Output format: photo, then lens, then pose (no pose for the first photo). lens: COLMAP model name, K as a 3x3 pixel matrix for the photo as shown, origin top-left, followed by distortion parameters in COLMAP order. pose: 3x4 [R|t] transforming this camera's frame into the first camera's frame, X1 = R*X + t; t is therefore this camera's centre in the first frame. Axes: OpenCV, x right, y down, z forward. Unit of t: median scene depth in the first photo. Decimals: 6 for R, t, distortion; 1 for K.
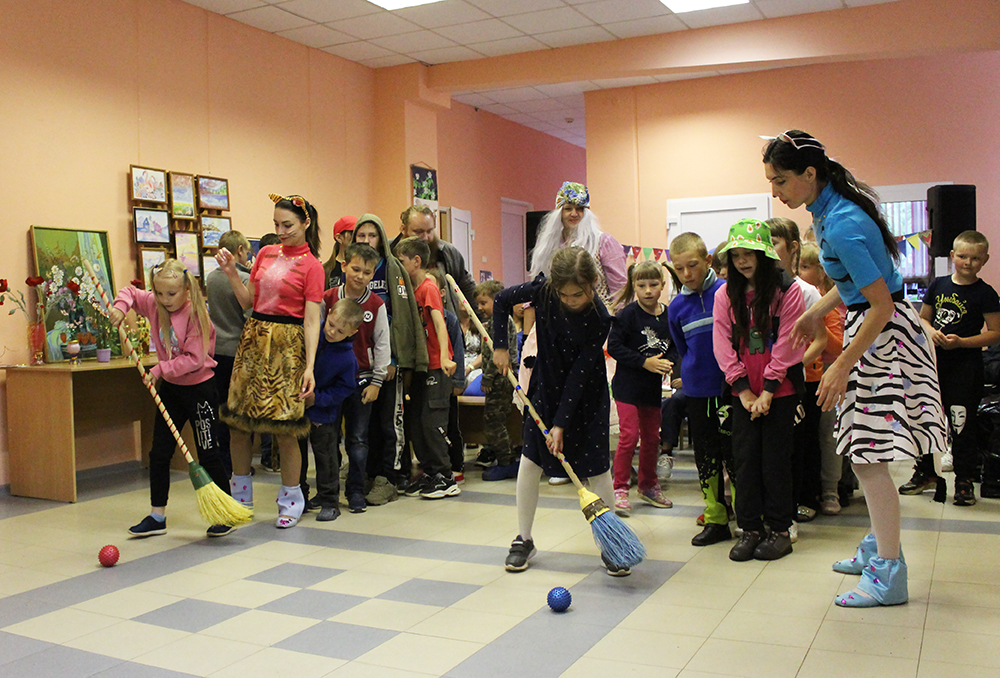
lens RADIAL K [[994.5, 0, 500.0], [0, 994.5, 339.0], [0, 0, 1]] dist [-0.159137, 0.172008]
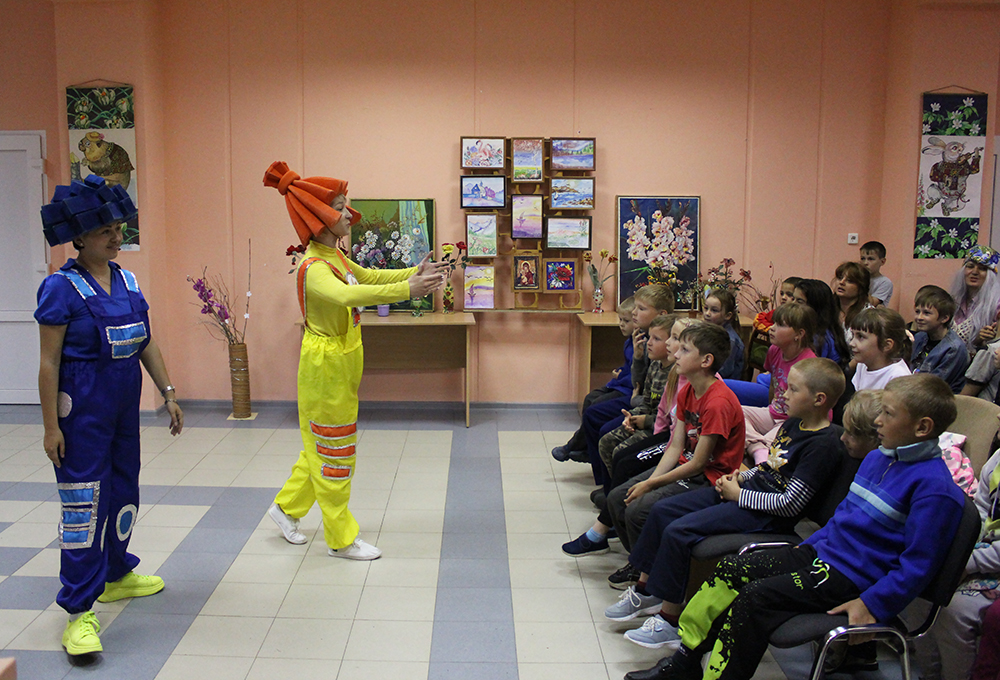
lens RADIAL K [[994.5, 0, 500.0], [0, 994.5, 340.0], [0, 0, 1]] dist [-0.159137, 0.172008]
pose [[0.460646, 0.131833, -0.877739, 0.610980], [-0.046335, 0.991131, 0.124547, -0.087869], [0.886373, -0.016702, 0.462670, 0.493615]]
